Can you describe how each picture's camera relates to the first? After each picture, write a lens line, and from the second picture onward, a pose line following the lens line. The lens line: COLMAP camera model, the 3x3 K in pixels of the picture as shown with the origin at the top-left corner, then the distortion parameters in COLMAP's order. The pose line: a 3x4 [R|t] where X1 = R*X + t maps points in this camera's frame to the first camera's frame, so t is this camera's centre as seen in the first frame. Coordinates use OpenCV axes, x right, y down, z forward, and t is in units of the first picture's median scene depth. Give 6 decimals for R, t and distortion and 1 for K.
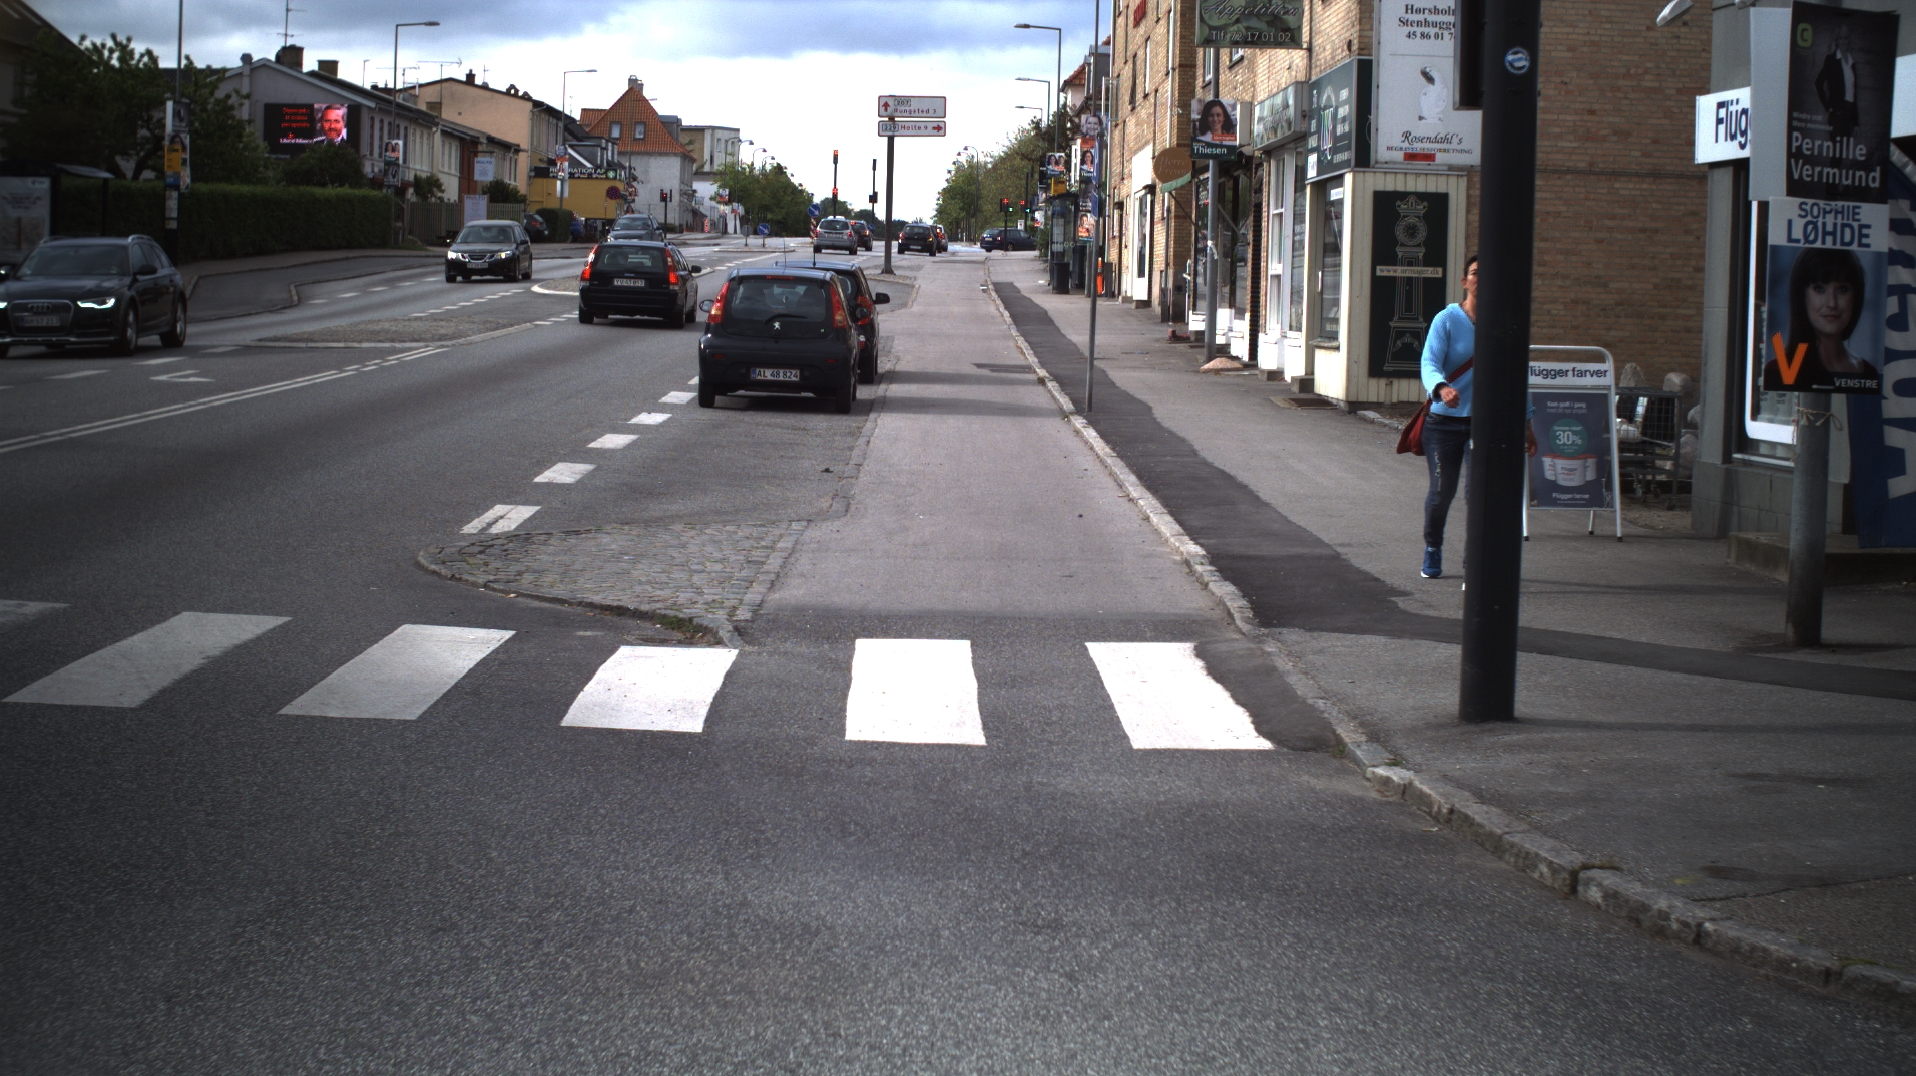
lens RADIAL K [[3414.3, 0, 958.0], [0, 3414.3, 538.0], [0, 0, 1]] dist [-0.281742, 0.286051]
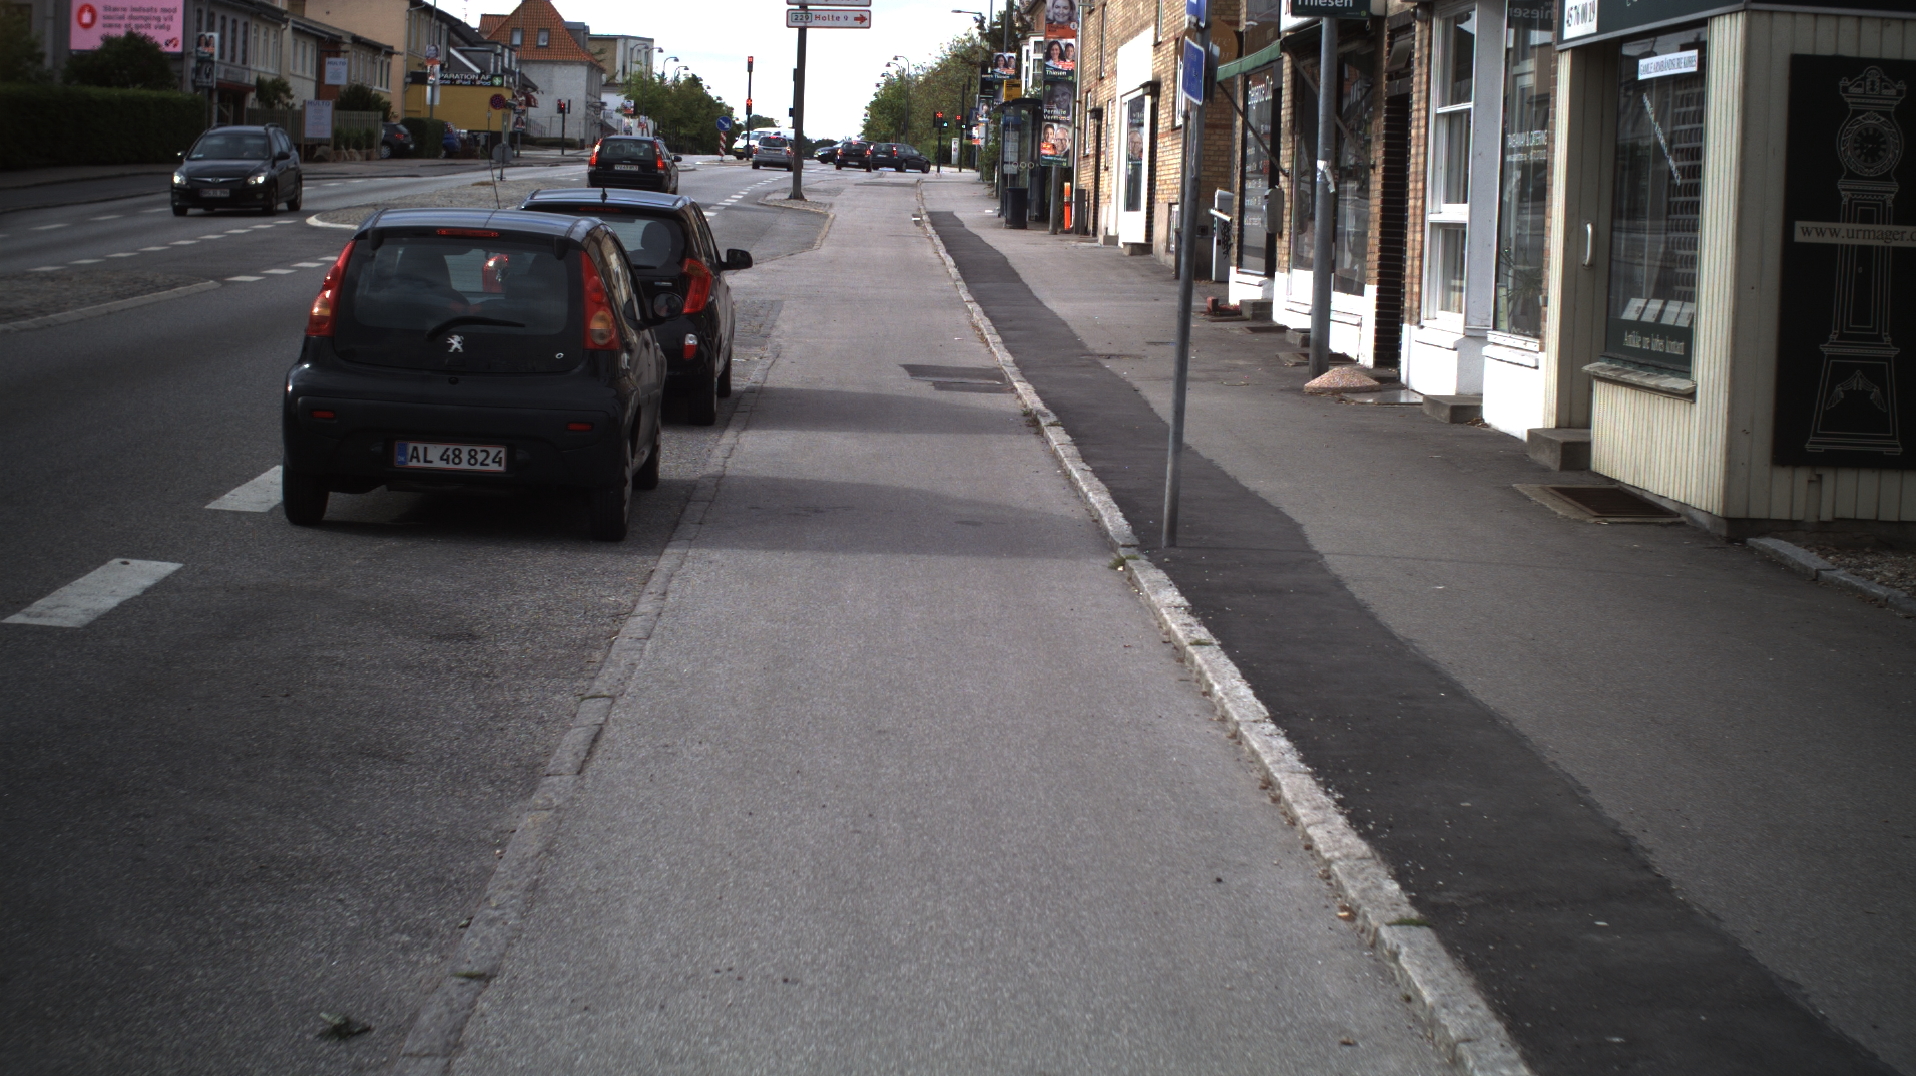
lens RADIAL K [[3414.3, 0, 958.0], [0, 3414.3, 538.0], [0, 0, 1]] dist [-0.281742, 0.286051]
pose [[0.999729, 0.008495, 0.021676, 0.001460], [-0.008999, 0.999690, 0.023228, -0.036977], [-0.021472, -0.023417, 0.999495, 0.433812]]
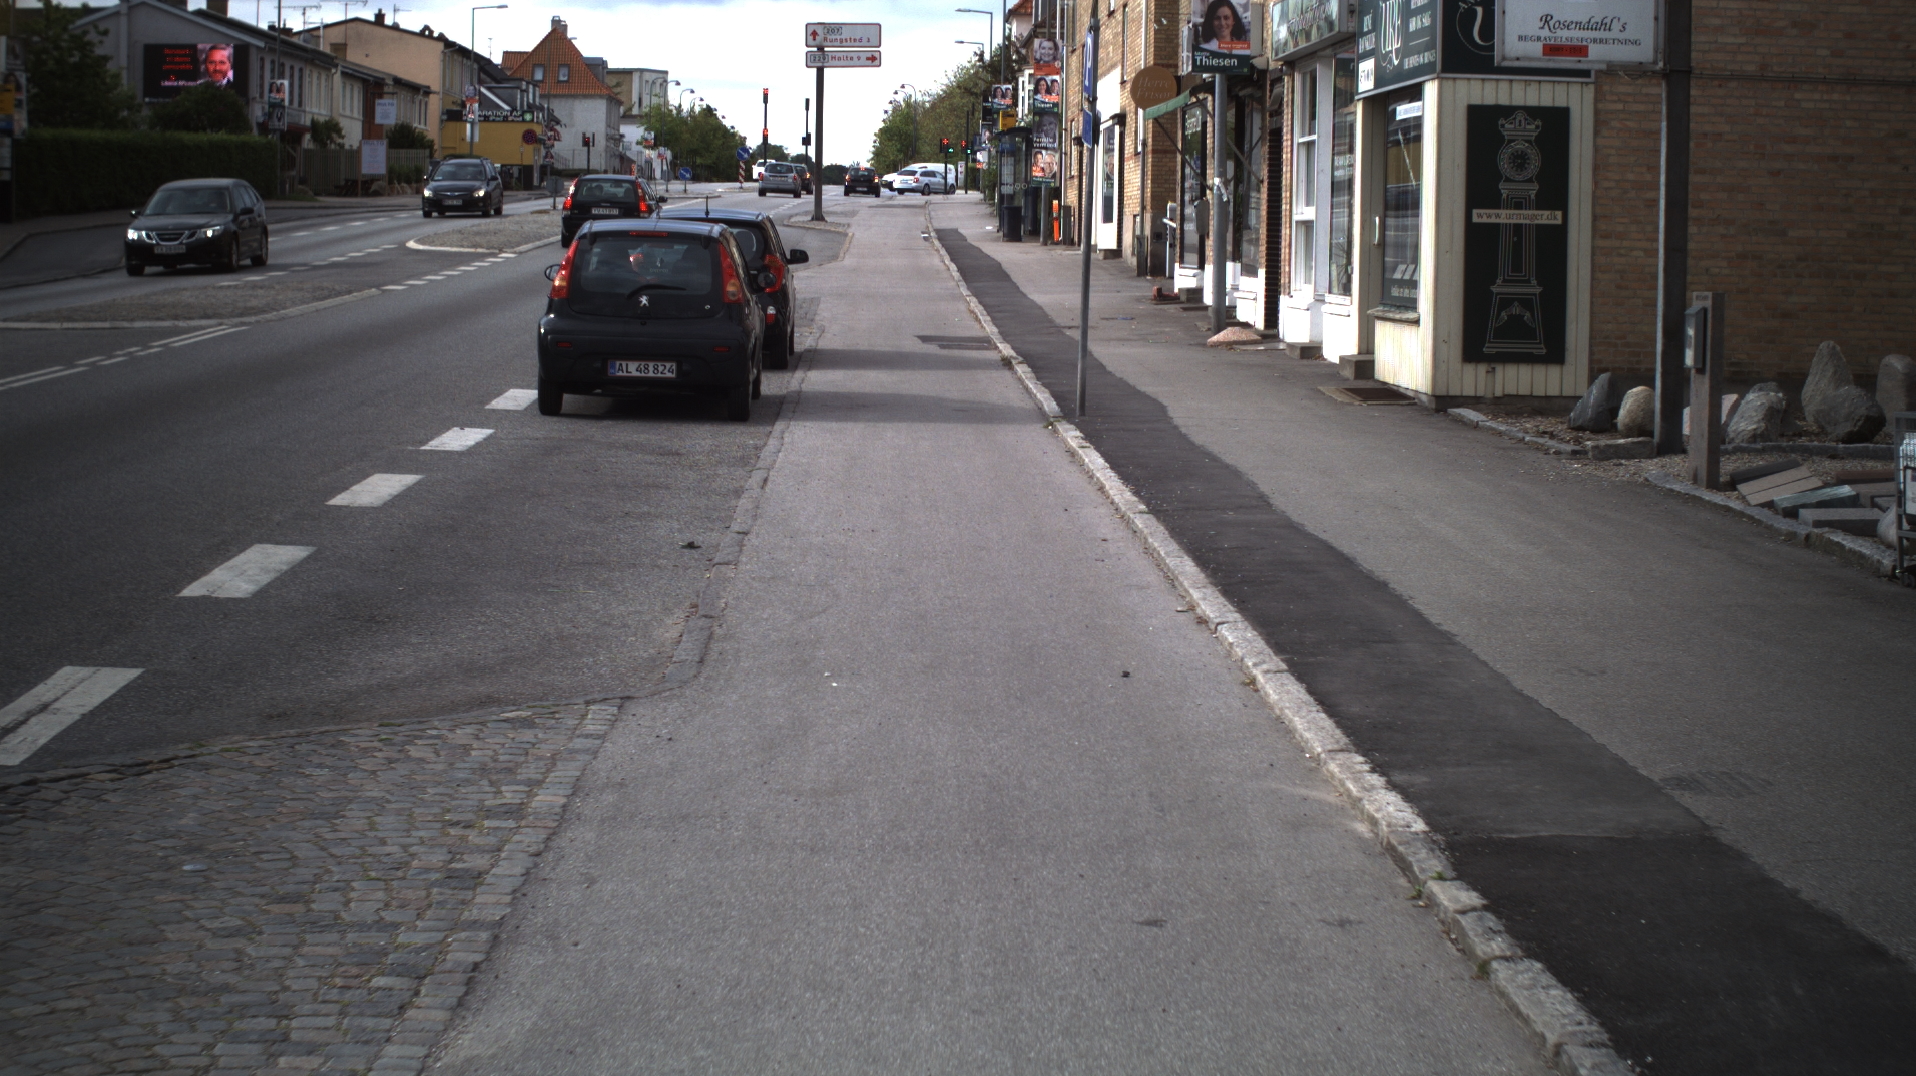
lens RADIAL K [[3414.3, 0, 958.0], [0, 3414.3, 538.0], [0, 0, 1]] dist [-0.281742, 0.286051]
pose [[0.999786, -0.011683, 0.017068, -0.000049], [0.011399, 0.999796, 0.016666, -0.018107], [-0.017259, -0.016468, 0.999715, 0.216753]]
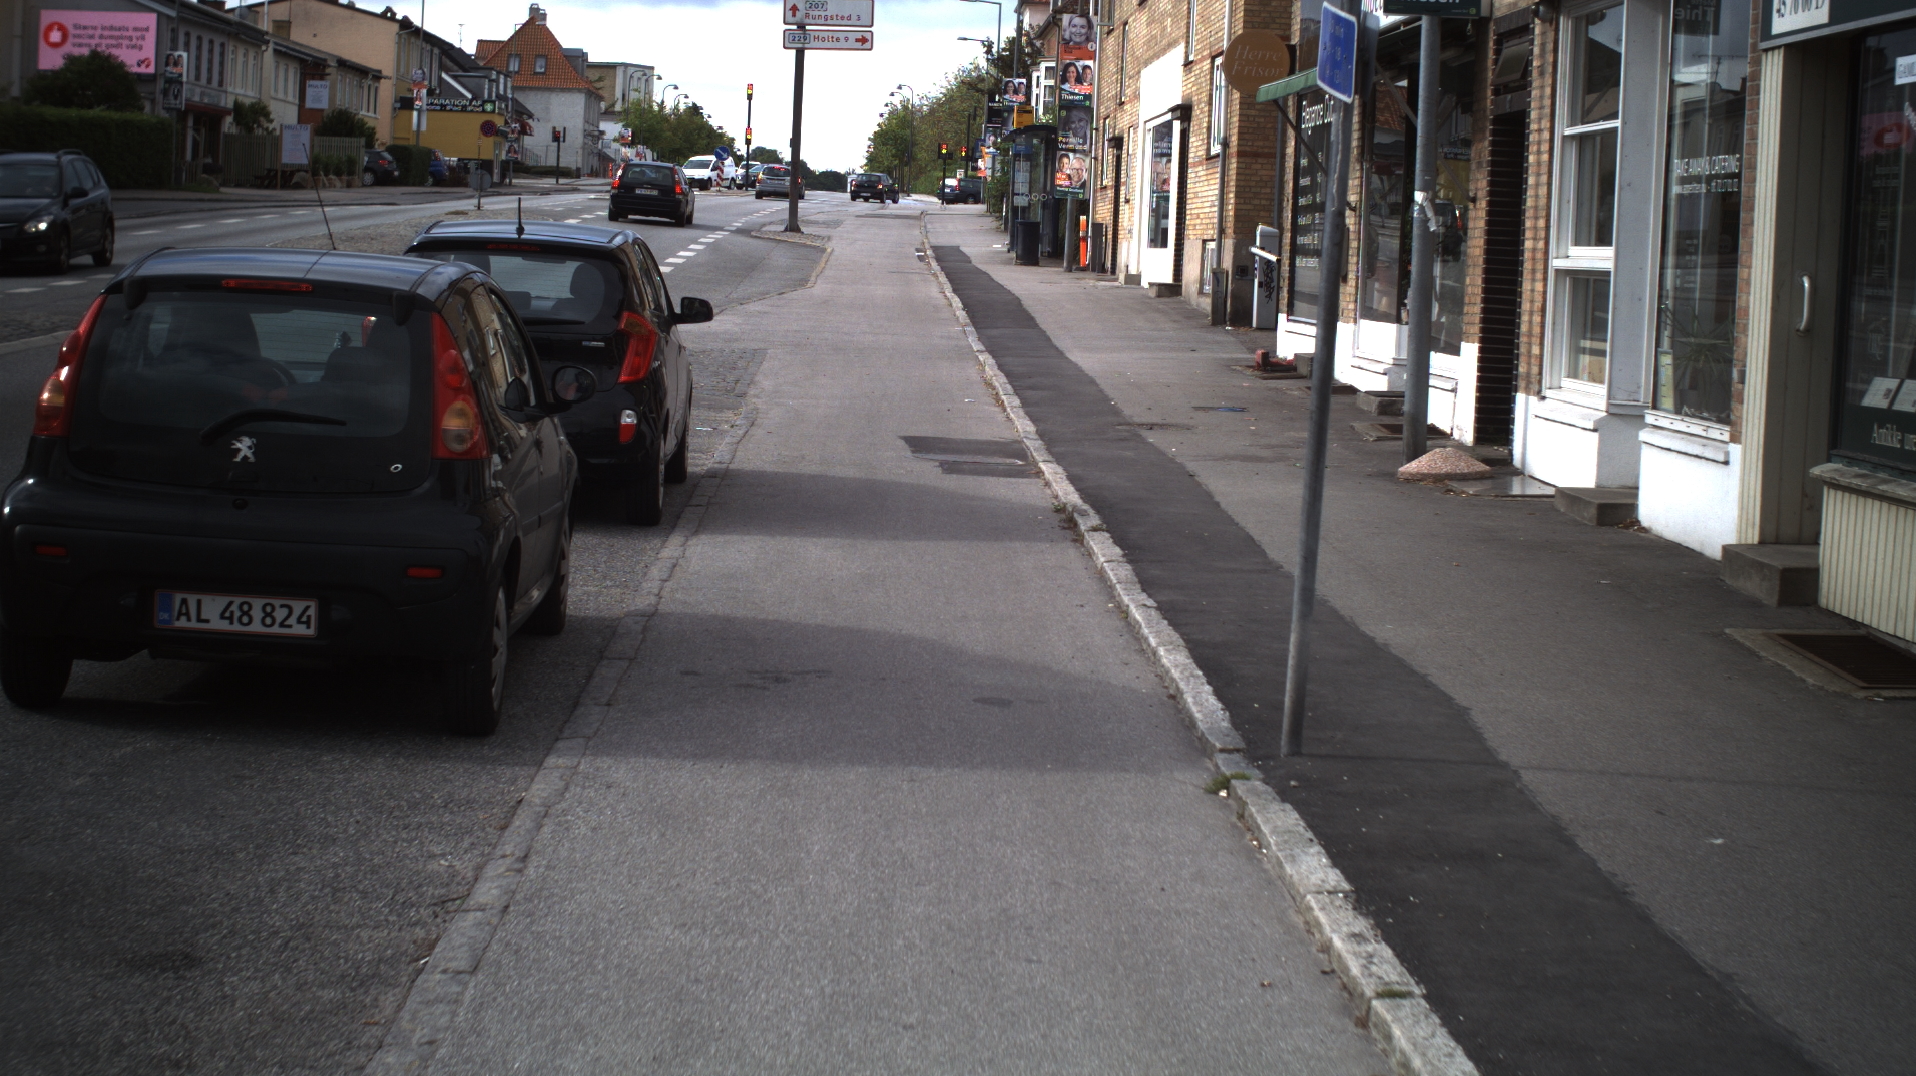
lens RADIAL K [[3414.3, 0, 958.0], [0, 3414.3, 538.0], [0, 0, 1]] dist [-0.281742, 0.286051]
pose [[0.999654, 0.015530, 0.021223, 0.002217], [-0.015824, 0.999780, 0.013758, -0.045768], [-0.021005, -0.014089, 0.999680, 0.541814]]
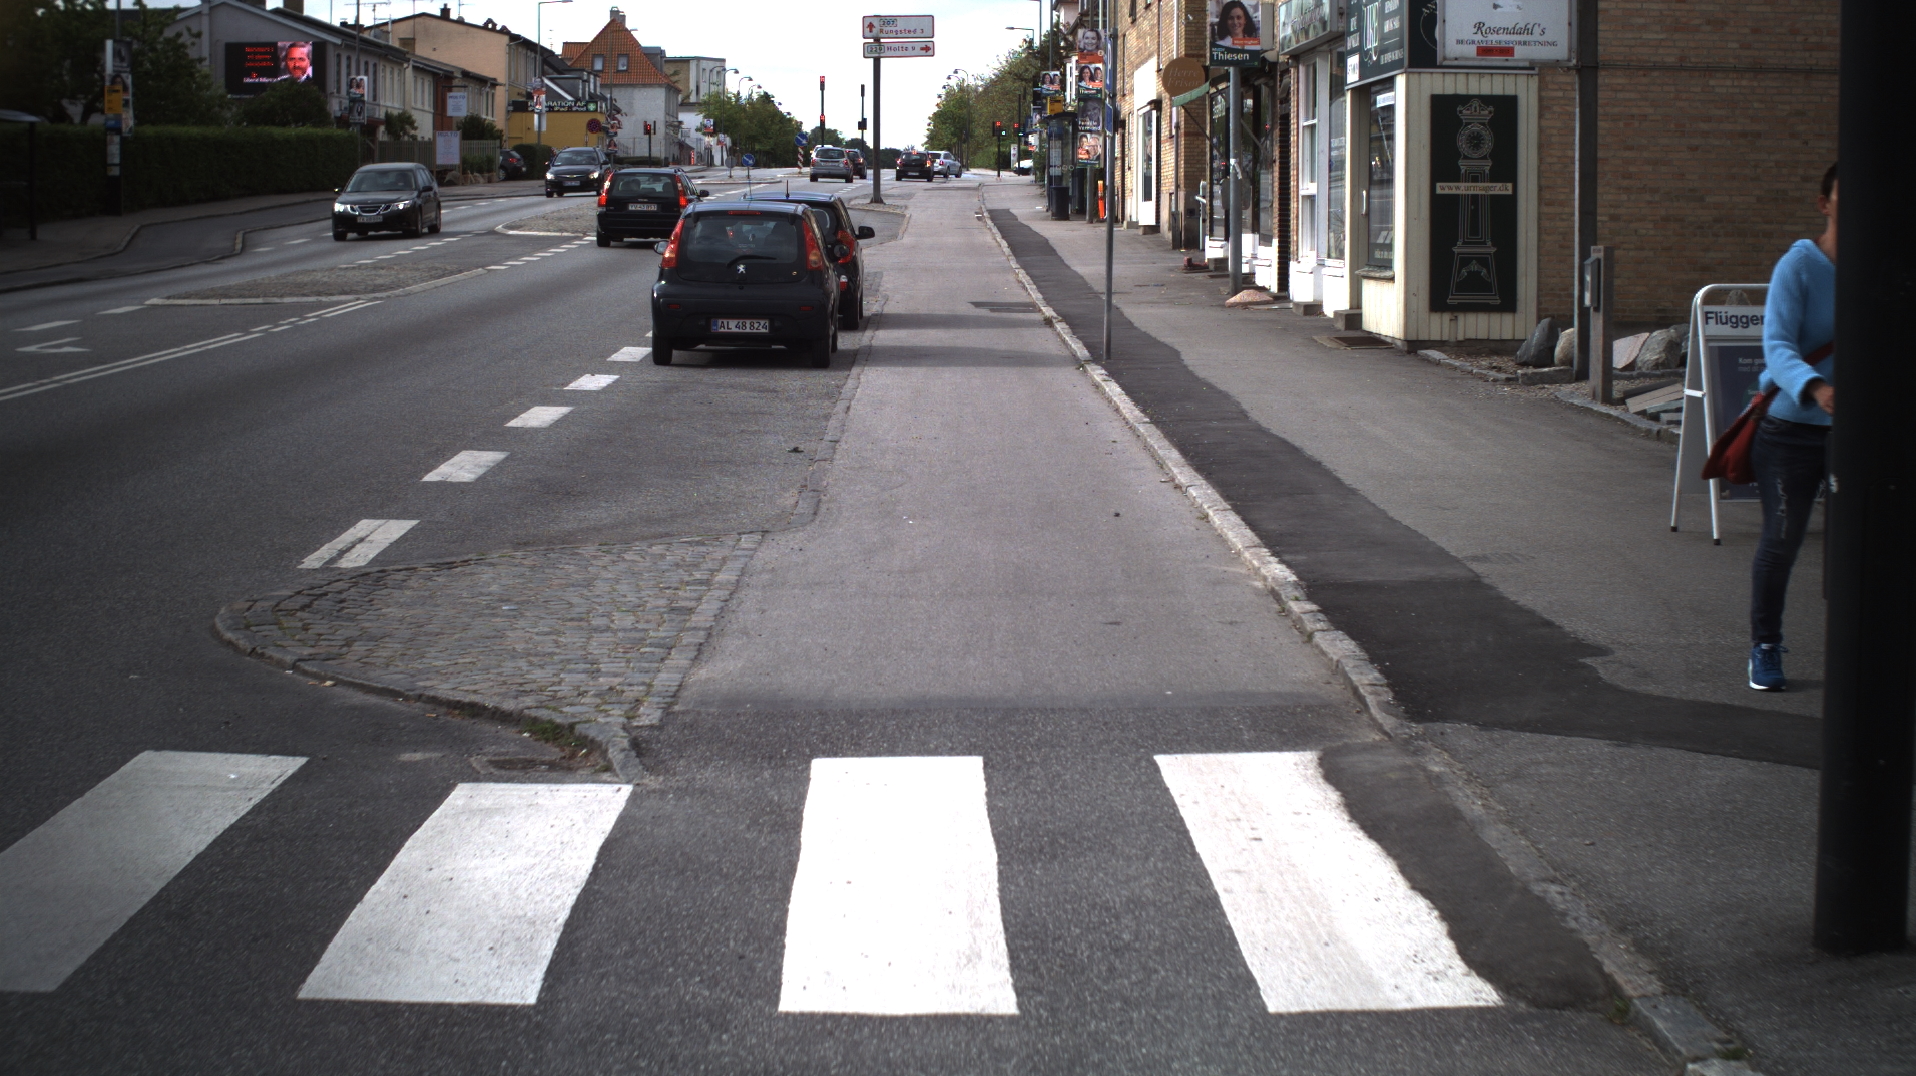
lens RADIAL K [[3414.3, 0, 958.0], [0, 3414.3, 538.0], [0, 0, 1]] dist [-0.281742, 0.286051]
pose [[0.999699, -0.024526, -0.000383, 0.000037], [0.024528, 0.999468, 0.021501, -0.008965], [-0.000144, -0.021504, 0.999769, 0.108842]]
